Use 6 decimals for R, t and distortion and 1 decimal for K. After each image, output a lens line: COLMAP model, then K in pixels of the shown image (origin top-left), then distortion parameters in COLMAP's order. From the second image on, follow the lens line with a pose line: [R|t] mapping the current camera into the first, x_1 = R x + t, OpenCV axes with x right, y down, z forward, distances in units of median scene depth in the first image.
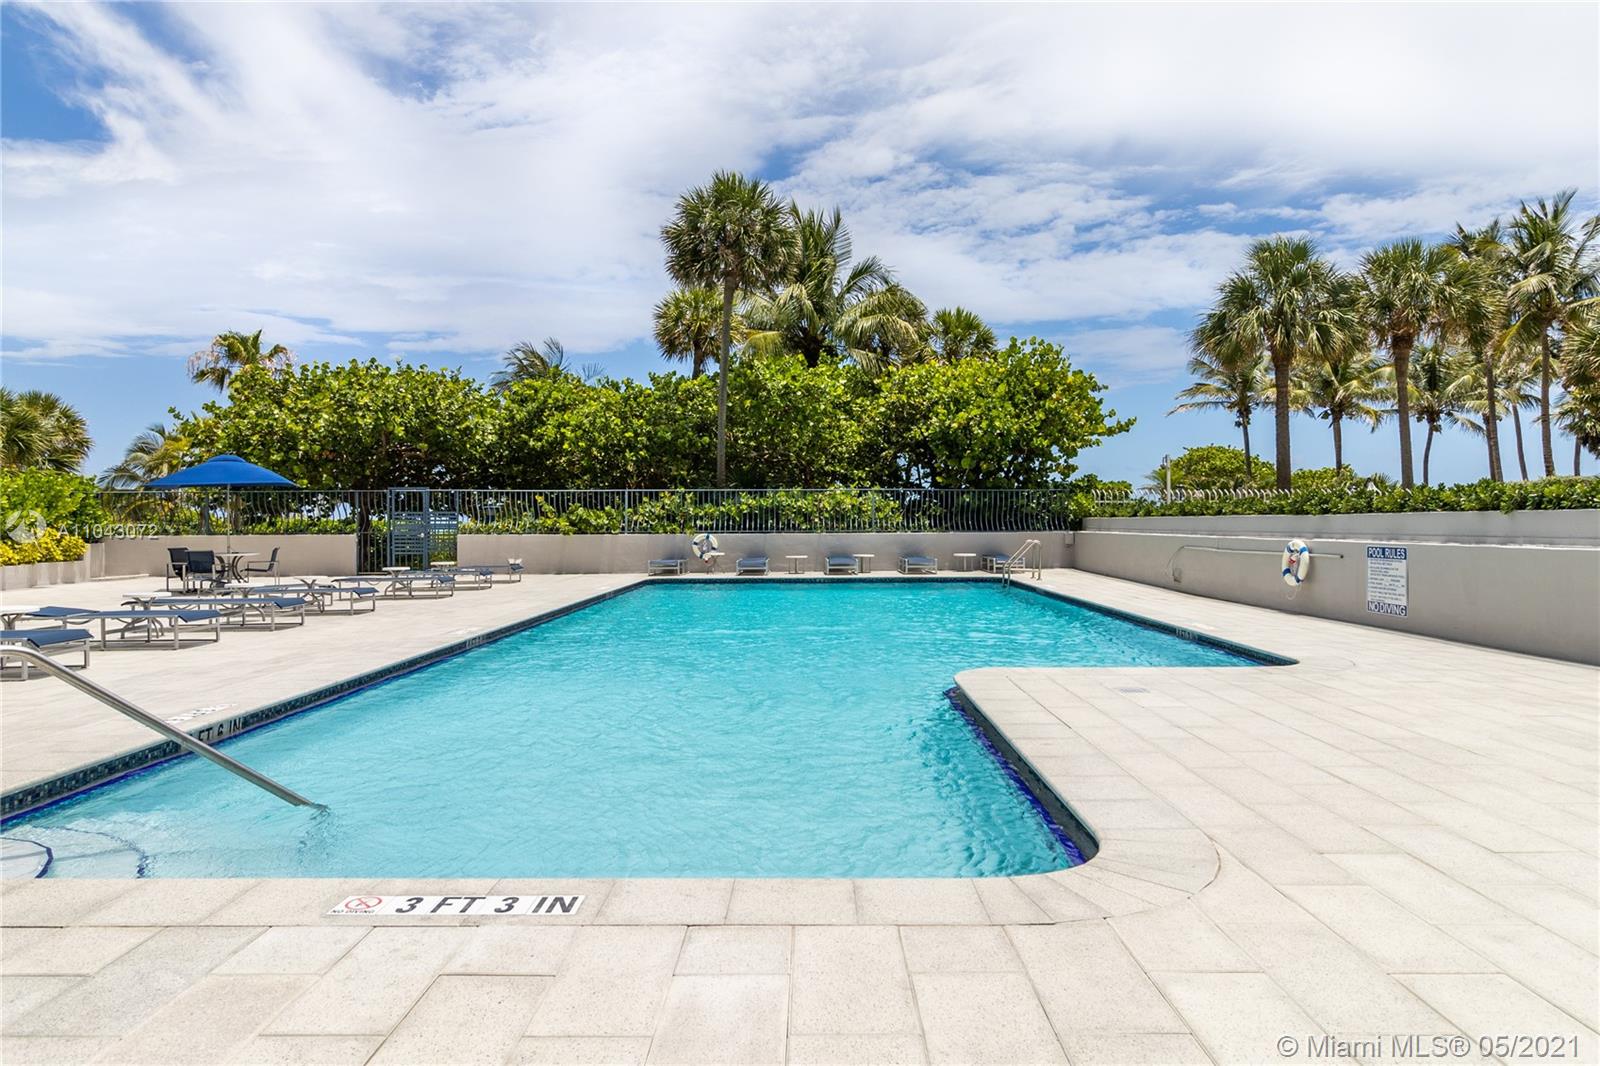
lens RADIAL K [[974.4, 0, 798.5], [0, 974.4, 518.9], [0, 0, 1]] dist [0.005764, -0.001159]
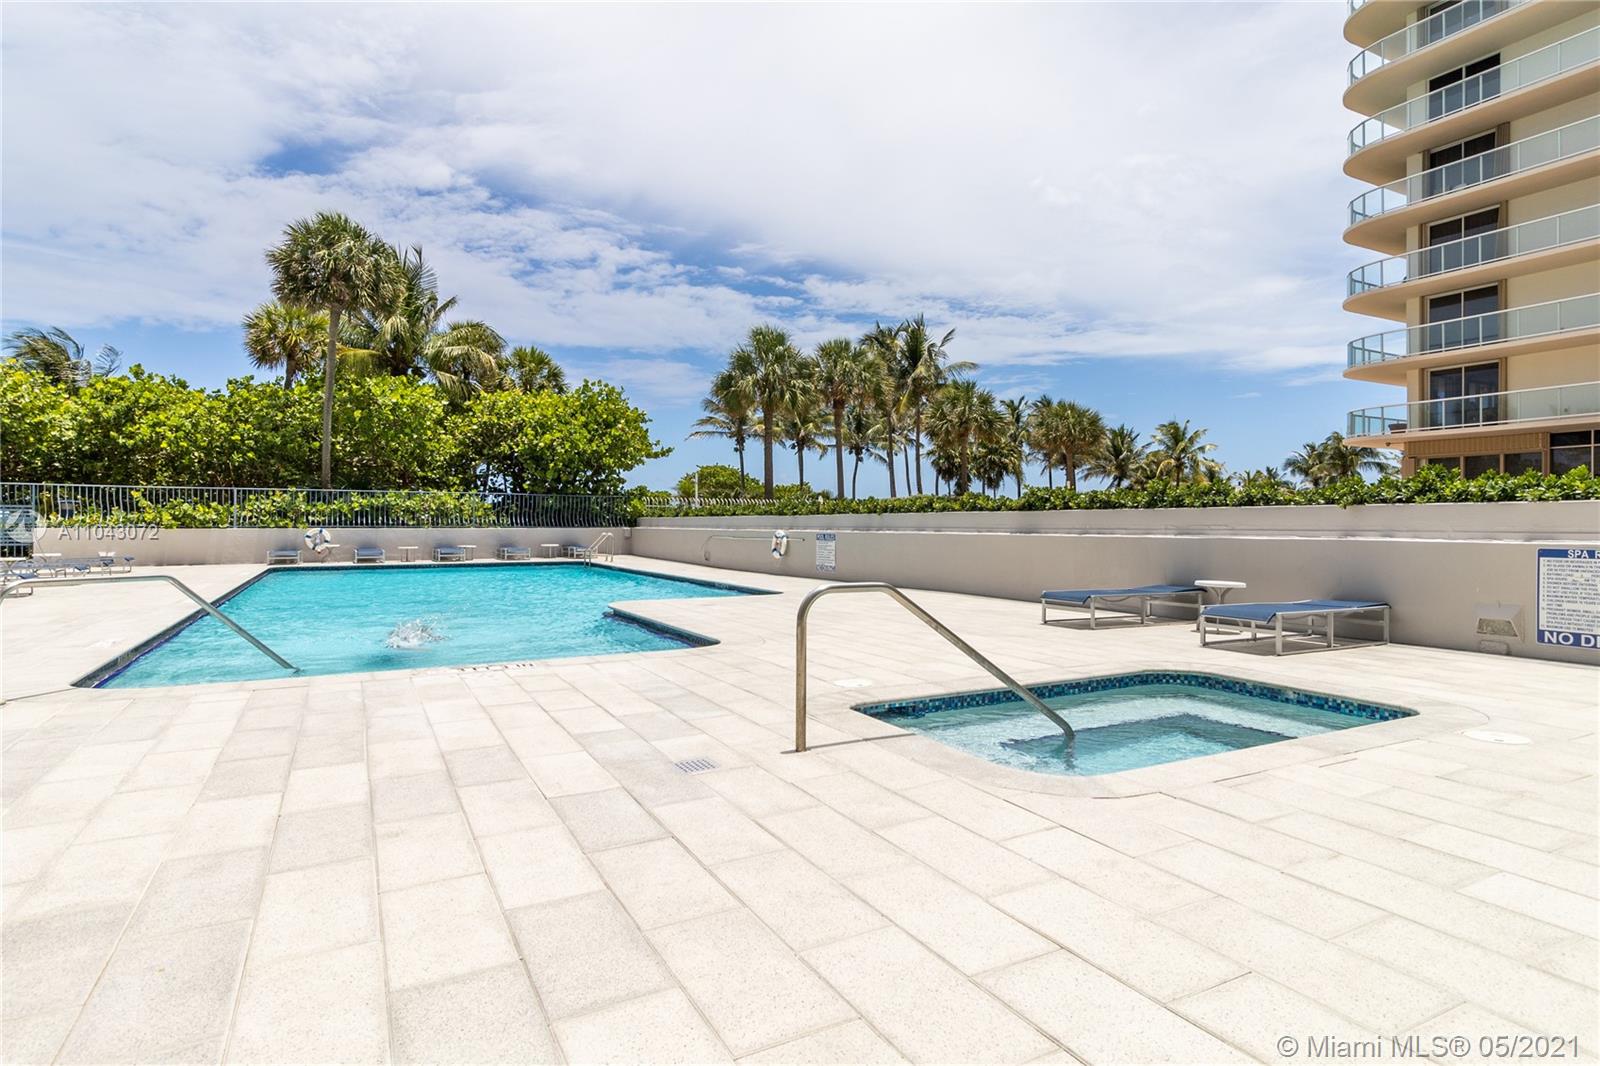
lens RADIAL K [[853.3, 0, 800.5], [0, 853.3, 518.6], [0, 0, 1]] dist [-0.001820, -0.000658]
pose [[0.875064, 0.008909, 0.483925, -0.079194], [-0.007756, 0.999960, -0.004384, 0.003723], [-0.483945, 0.000083, 0.875098, -0.140645]]
